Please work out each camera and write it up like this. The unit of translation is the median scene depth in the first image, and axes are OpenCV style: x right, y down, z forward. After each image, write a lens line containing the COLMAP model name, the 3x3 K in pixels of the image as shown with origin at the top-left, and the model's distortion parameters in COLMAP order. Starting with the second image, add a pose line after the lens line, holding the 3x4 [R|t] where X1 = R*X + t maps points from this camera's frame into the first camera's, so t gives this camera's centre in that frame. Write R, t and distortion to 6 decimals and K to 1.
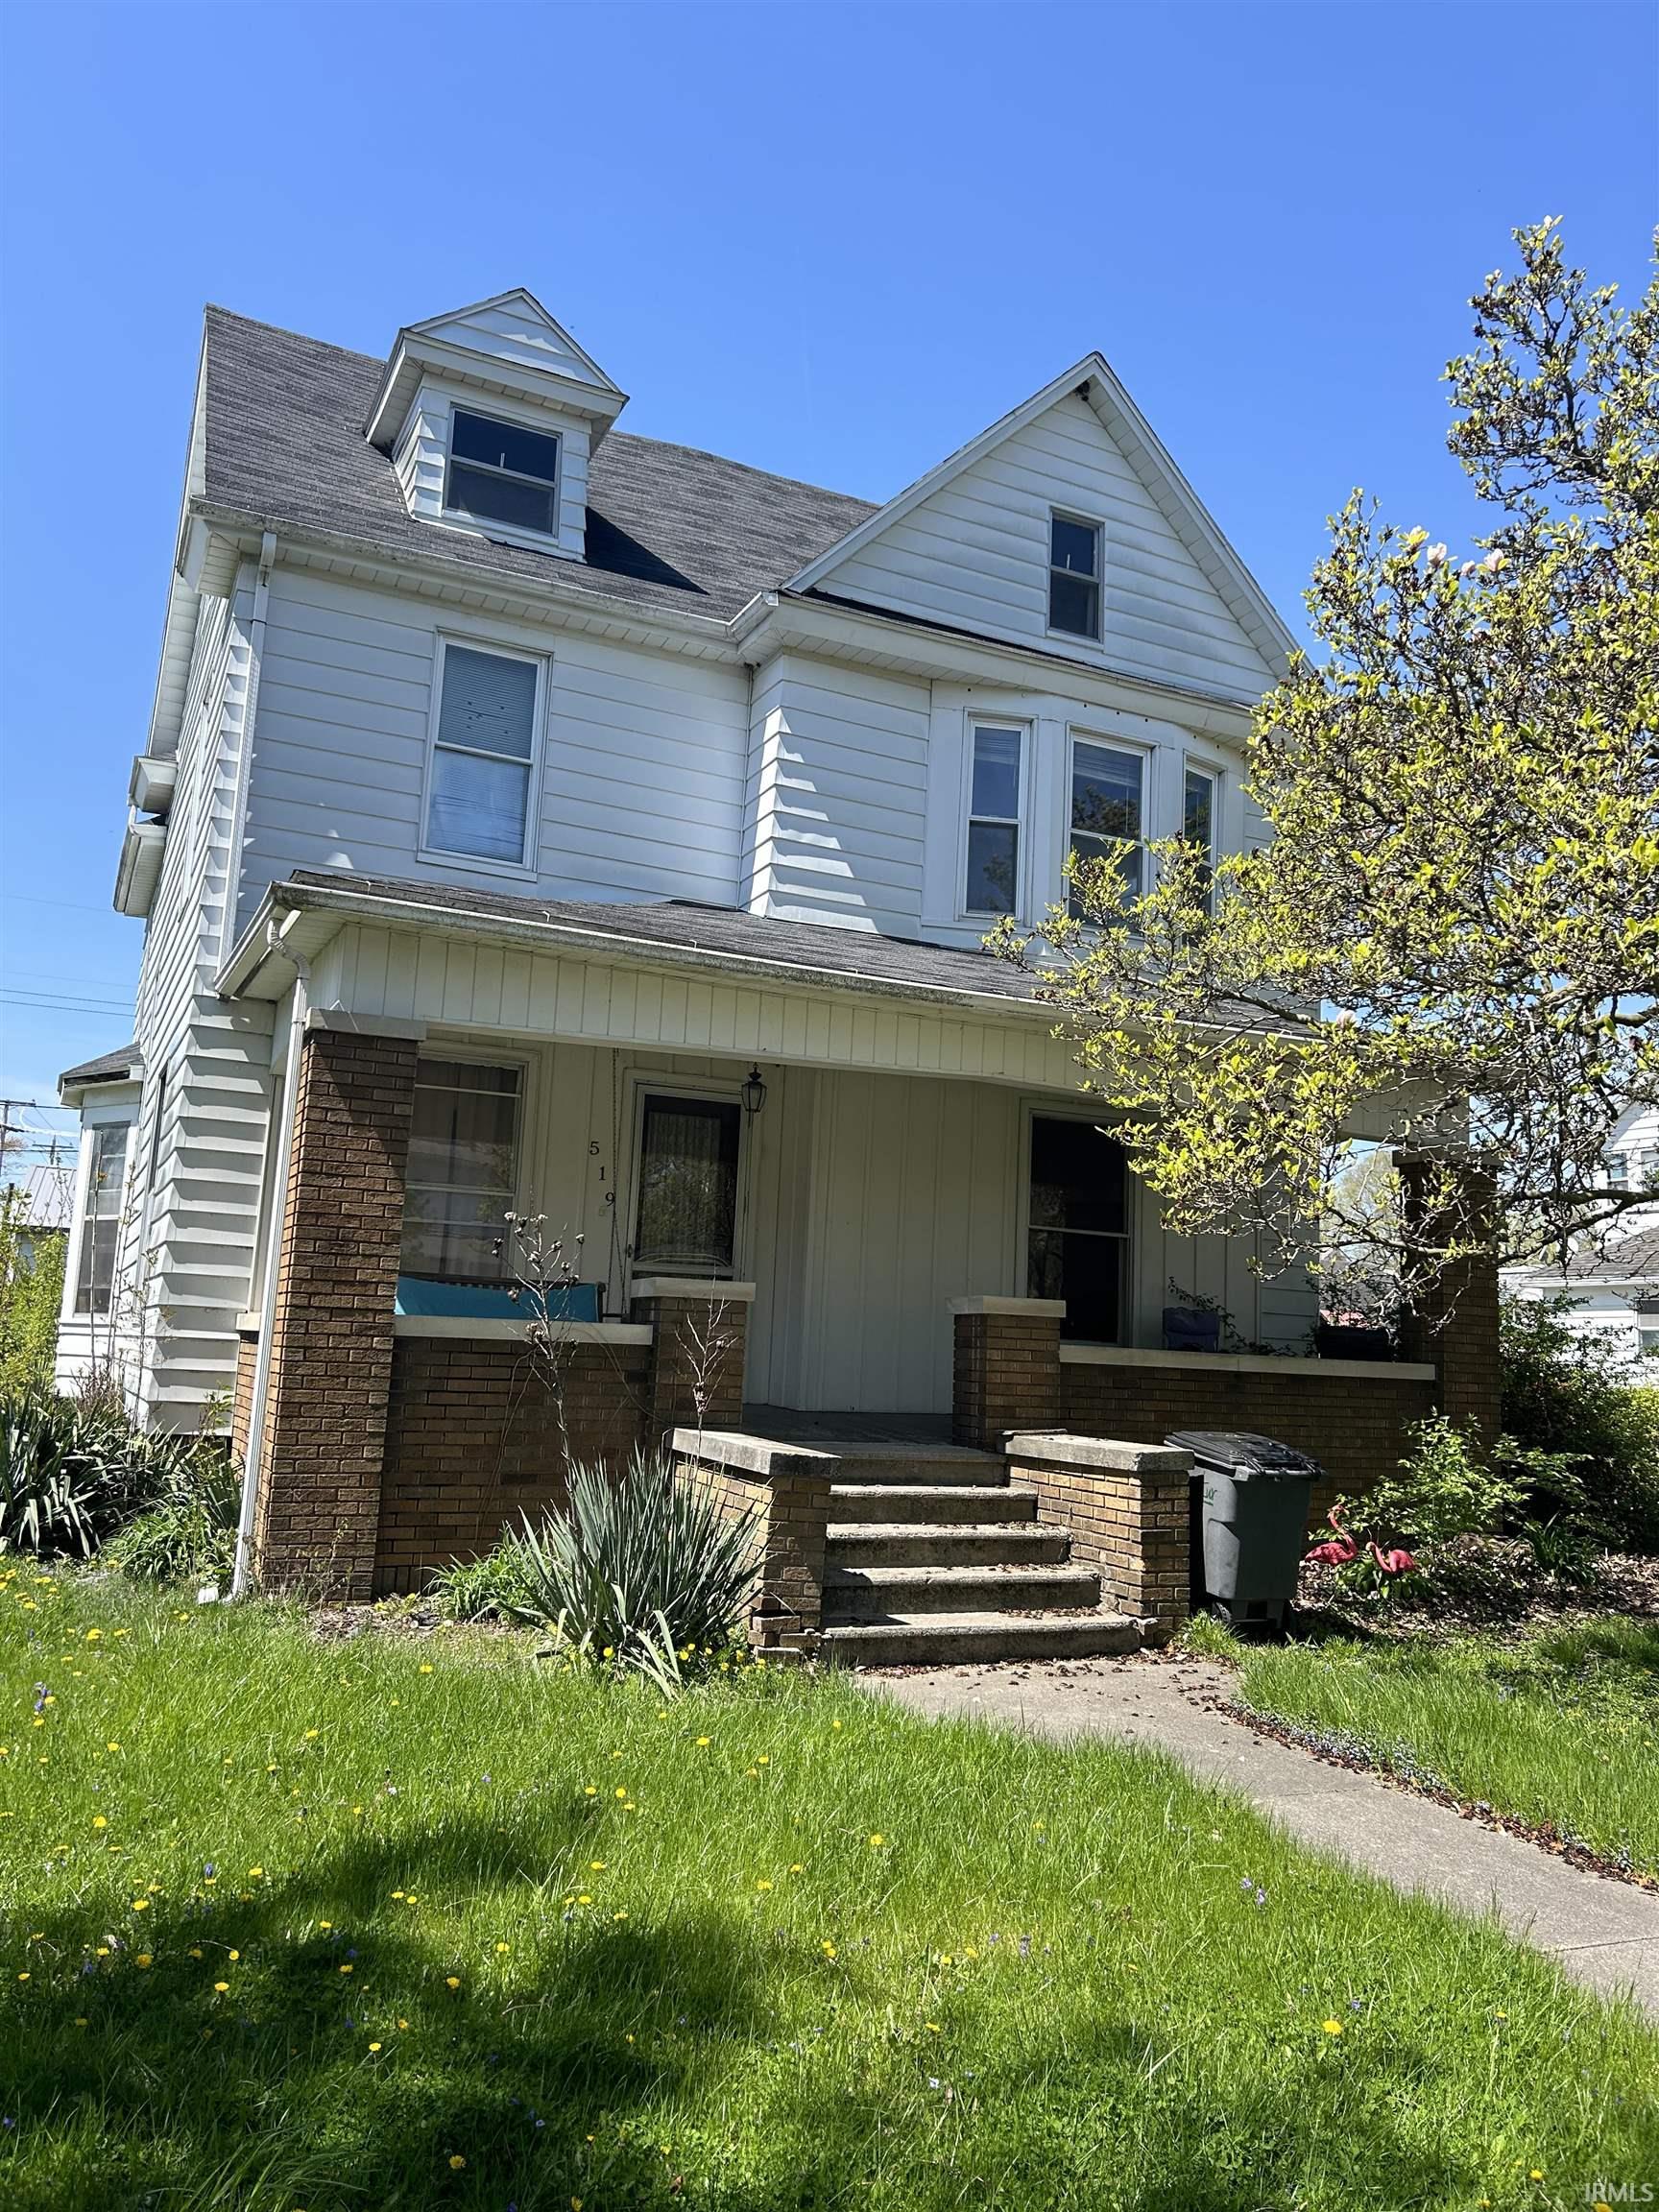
lens RADIAL K [[1664.7, 0, 851.1], [0, 1664.7, 1101.4], [0, 0, 1]] dist [0.042259, -0.048003]
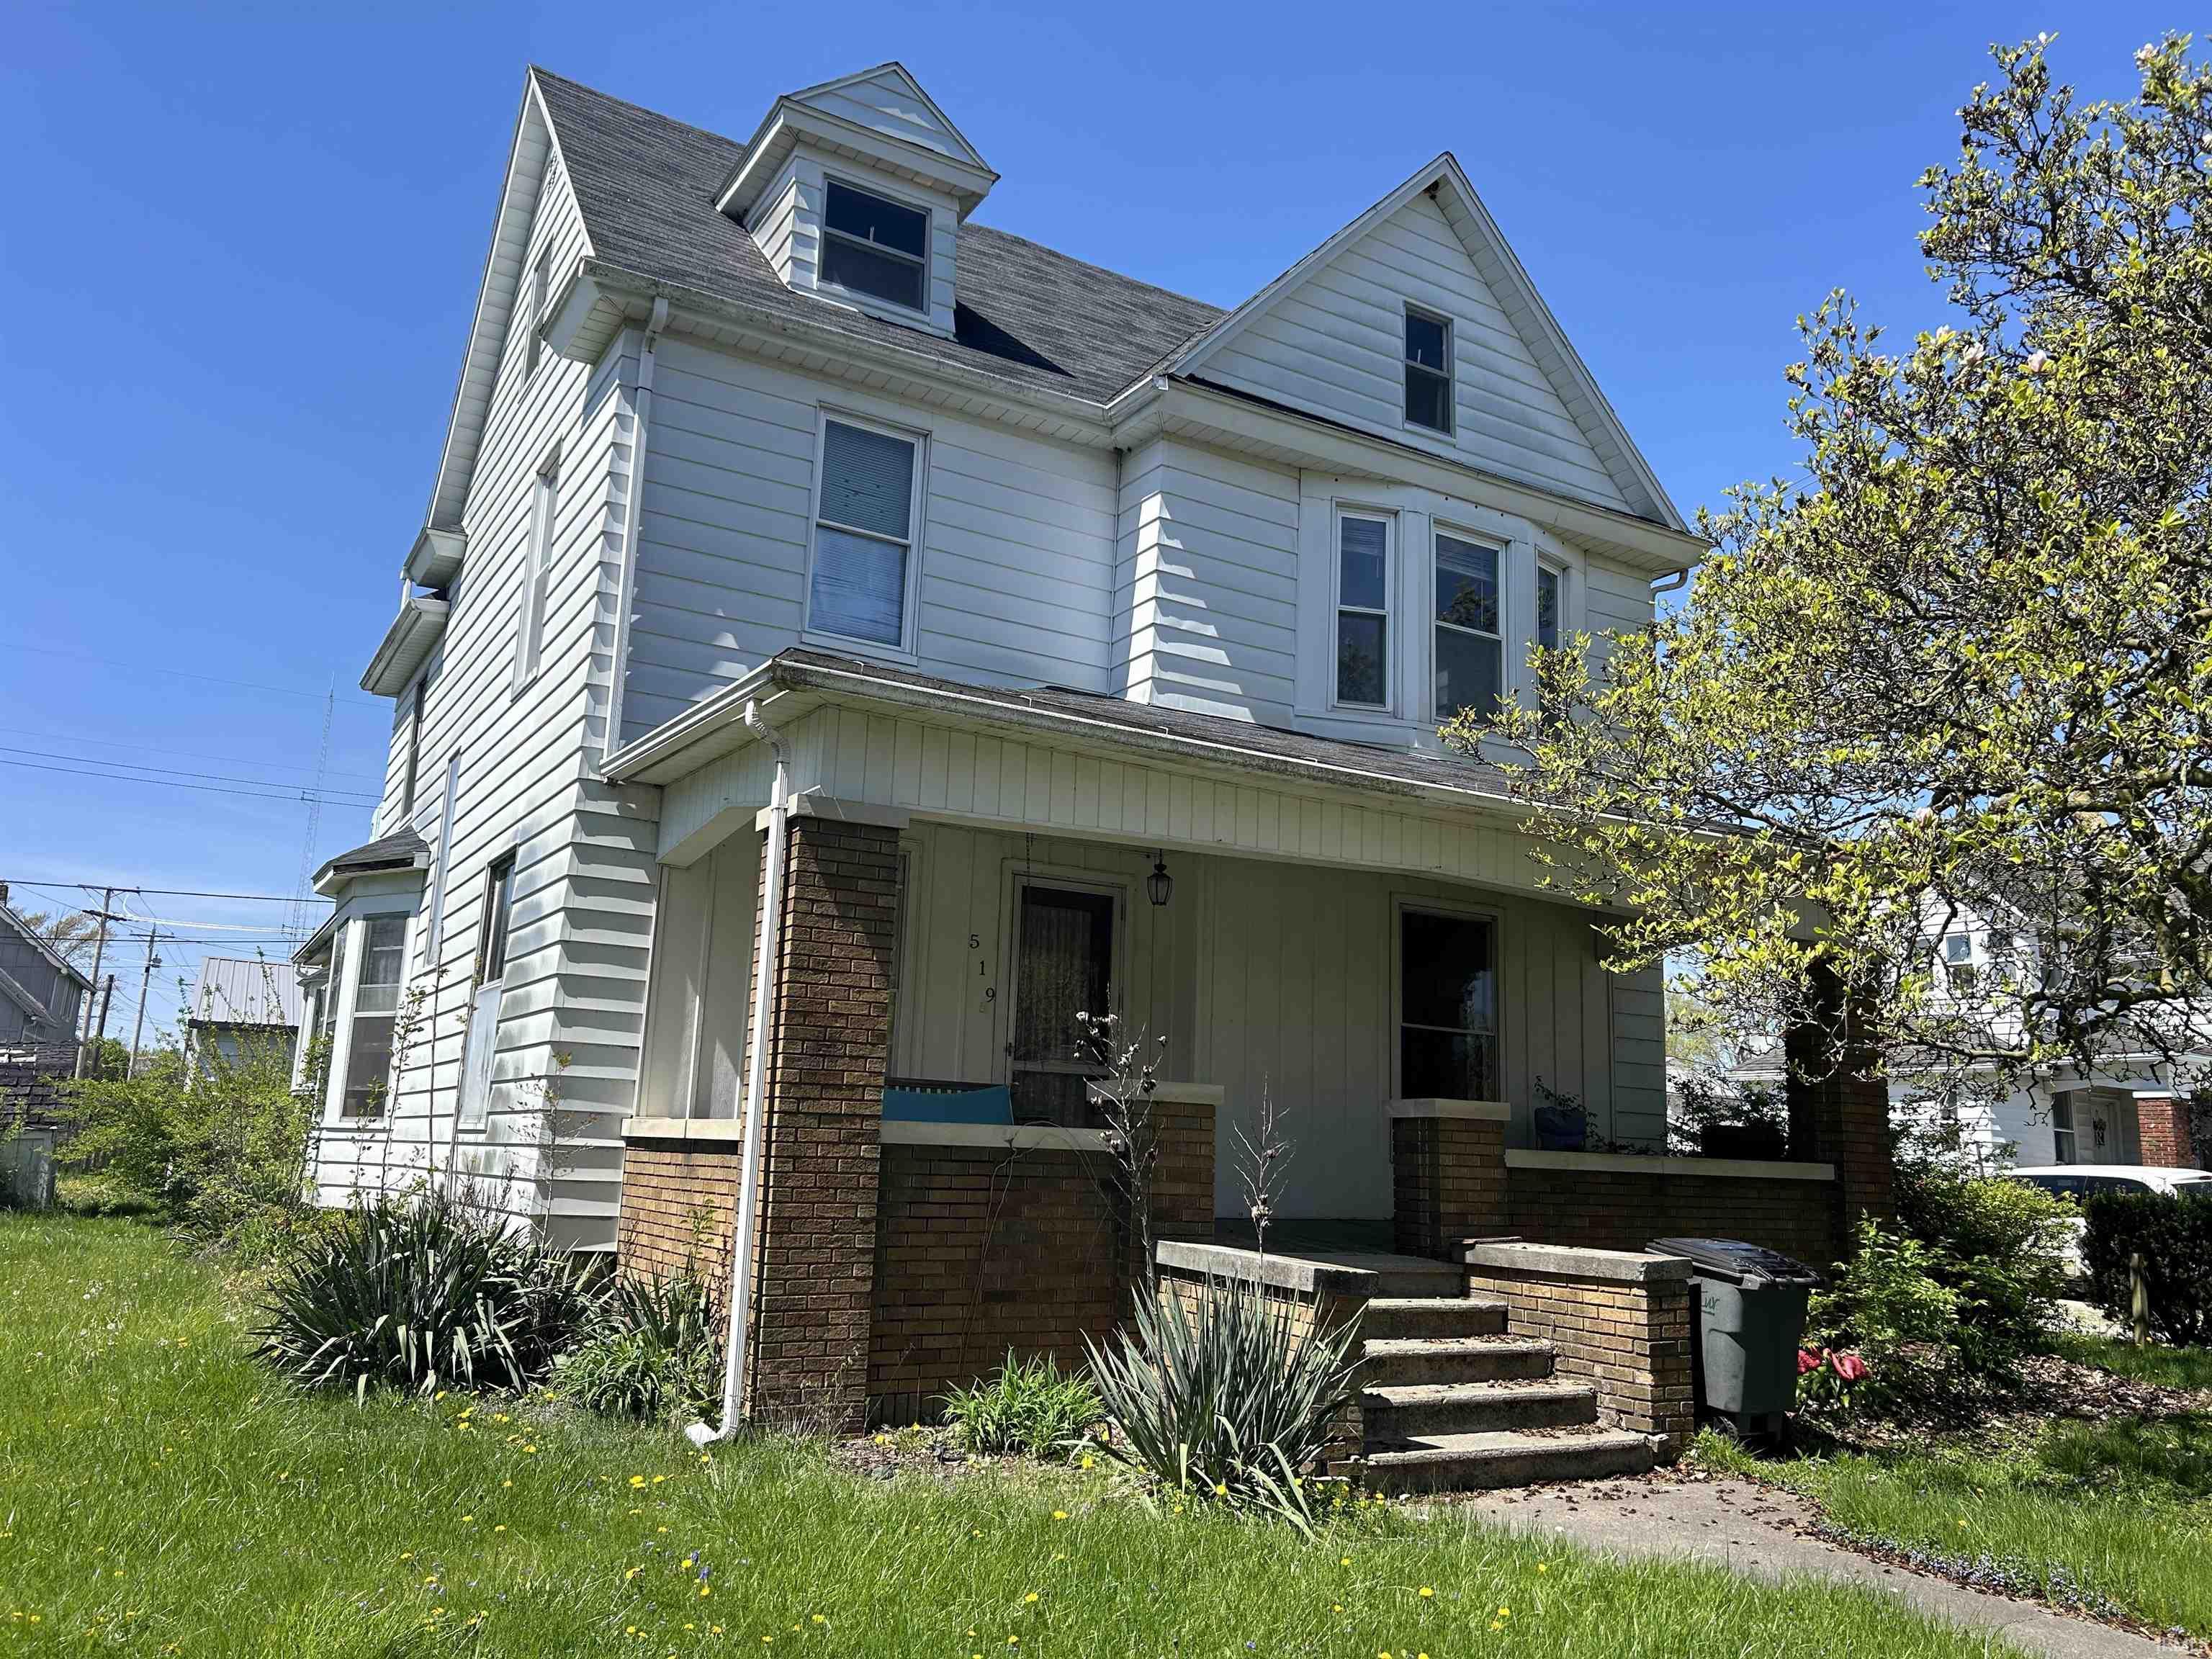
lens RADIAL K [[1664.7, 0, 1093.7], [0, 1664.7, 823.9], [0, 0, 1]] dist [0.042259, -0.048003]
pose [[0.996394, 0.009446, 0.084317, -0.176734], [-0.005937, 0.999109, -0.041779, -0.000414], [-0.084637, 0.041128, 0.995563, 0.038893]]
